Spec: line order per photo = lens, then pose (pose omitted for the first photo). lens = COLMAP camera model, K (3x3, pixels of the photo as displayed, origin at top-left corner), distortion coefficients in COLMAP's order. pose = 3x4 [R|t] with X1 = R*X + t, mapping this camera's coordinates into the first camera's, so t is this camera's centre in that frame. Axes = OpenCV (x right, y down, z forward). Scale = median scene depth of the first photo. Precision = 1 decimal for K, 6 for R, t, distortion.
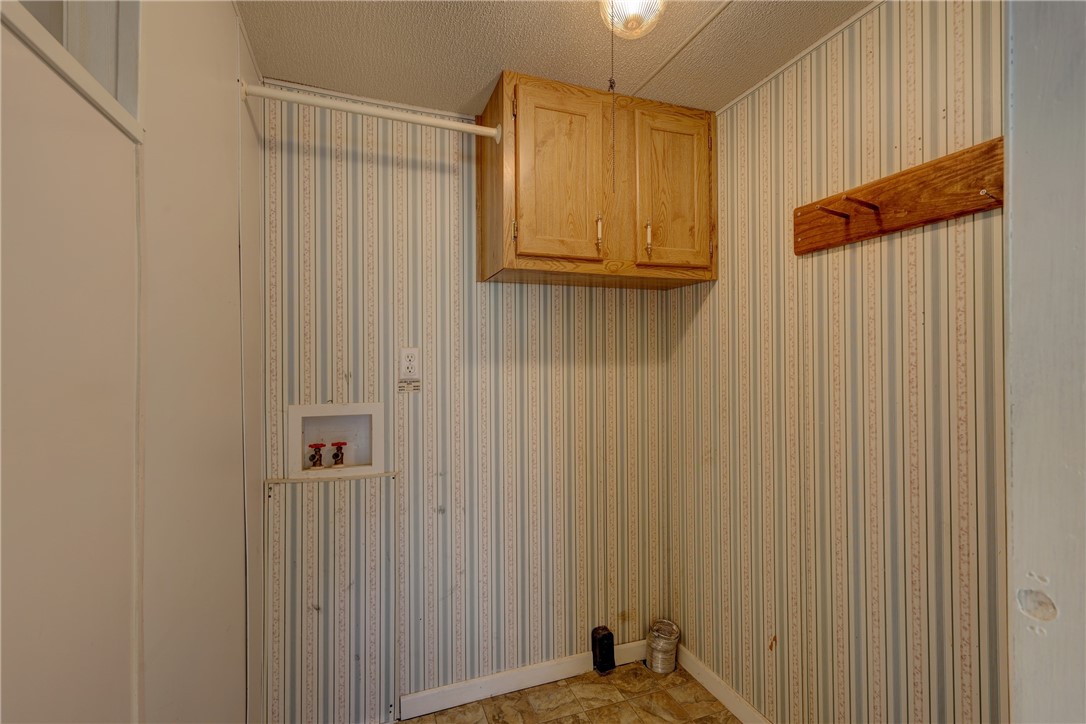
lens RADIAL K [[493.4, 0, 541.9], [0, 493.4, 359.4], [0, 0, 1]] dist [0.004709, -0.000089]
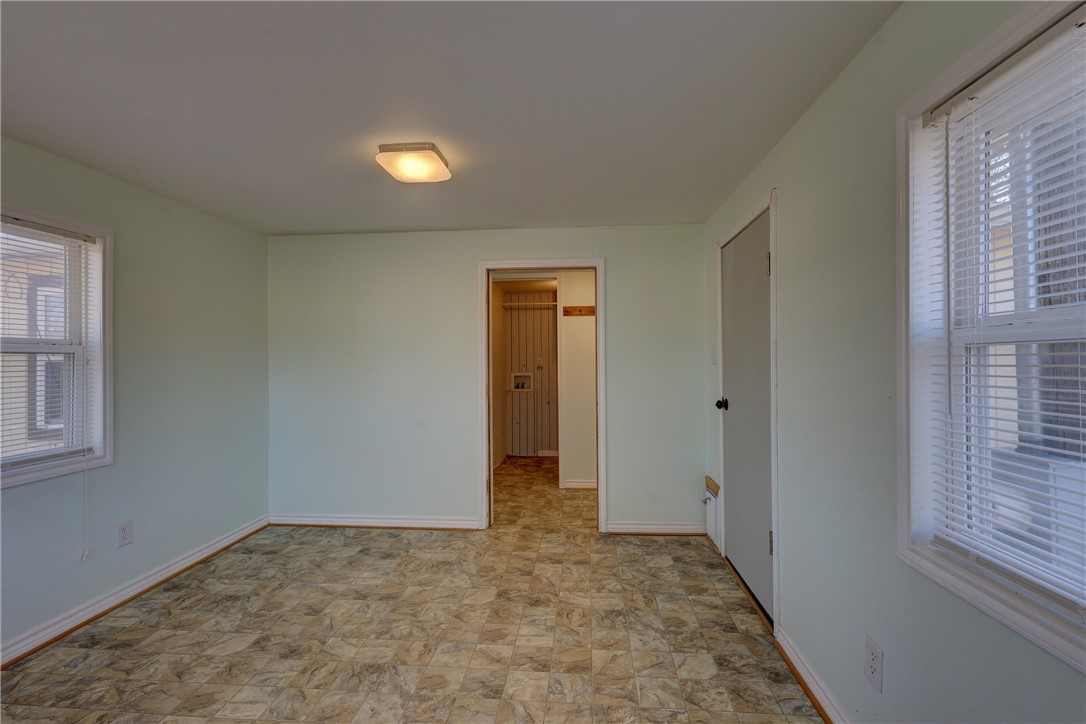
lens RADIAL K [[493.4, 0, 549.9], [0, 493.4, 357.9], [0, 0, 1]] dist [0.004709, -0.000089]
pose [[0.913526, 0.000201, -0.406781, 1.361620], [0.004015, 0.999947, 0.009511, -0.061497], [0.406761, -0.010321, 0.913476, -2.453670]]
